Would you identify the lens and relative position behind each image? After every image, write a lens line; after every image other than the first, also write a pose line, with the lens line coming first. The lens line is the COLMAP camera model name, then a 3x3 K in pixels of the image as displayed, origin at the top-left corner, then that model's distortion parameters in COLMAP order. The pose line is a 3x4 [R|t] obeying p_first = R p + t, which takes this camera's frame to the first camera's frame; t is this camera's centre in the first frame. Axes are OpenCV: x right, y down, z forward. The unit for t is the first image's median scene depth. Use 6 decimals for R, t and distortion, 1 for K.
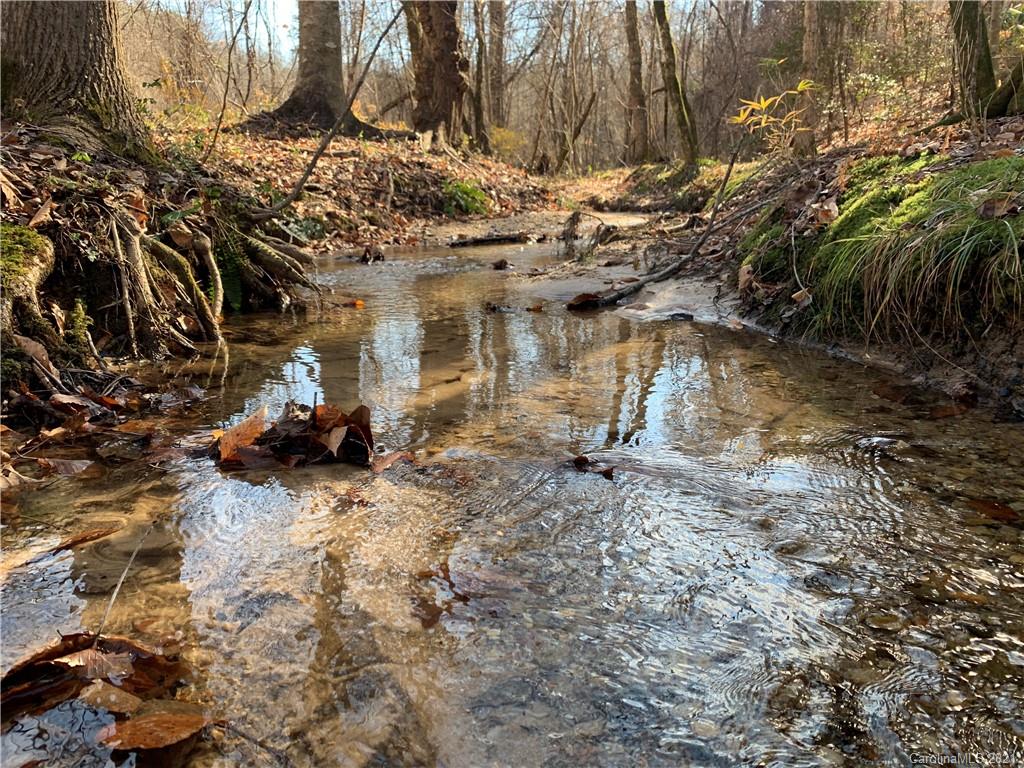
lens RADIAL K [[789.6, 0, 517.5], [0, 789.6, 384.8], [0, 0, 1]] dist [0.029184, -0.008328]
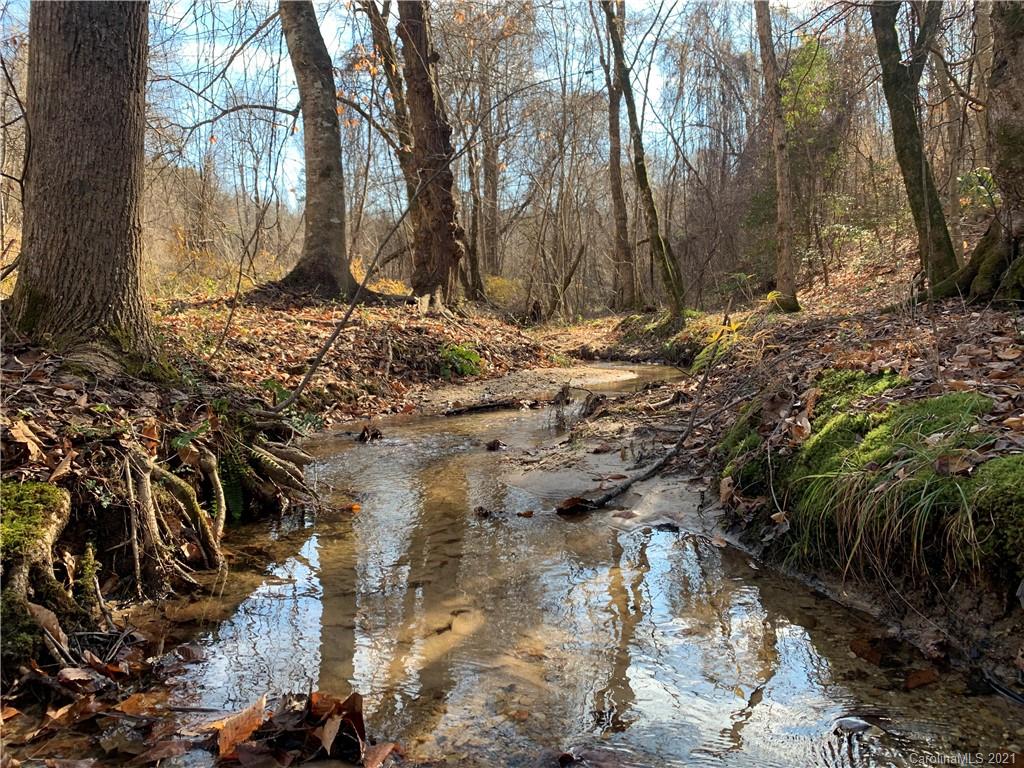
lens RADIAL K [[785.0, 0, 509.4], [0, 785.0, 388.2], [0, 0, 1]] dist [0.053939, -0.056333]
pose [[0.999914, -0.012305, -0.004613, 0.007543], [0.011409, 0.987052, -0.159993, -0.095802], [0.006522, 0.159927, 0.987107, -0.045195]]
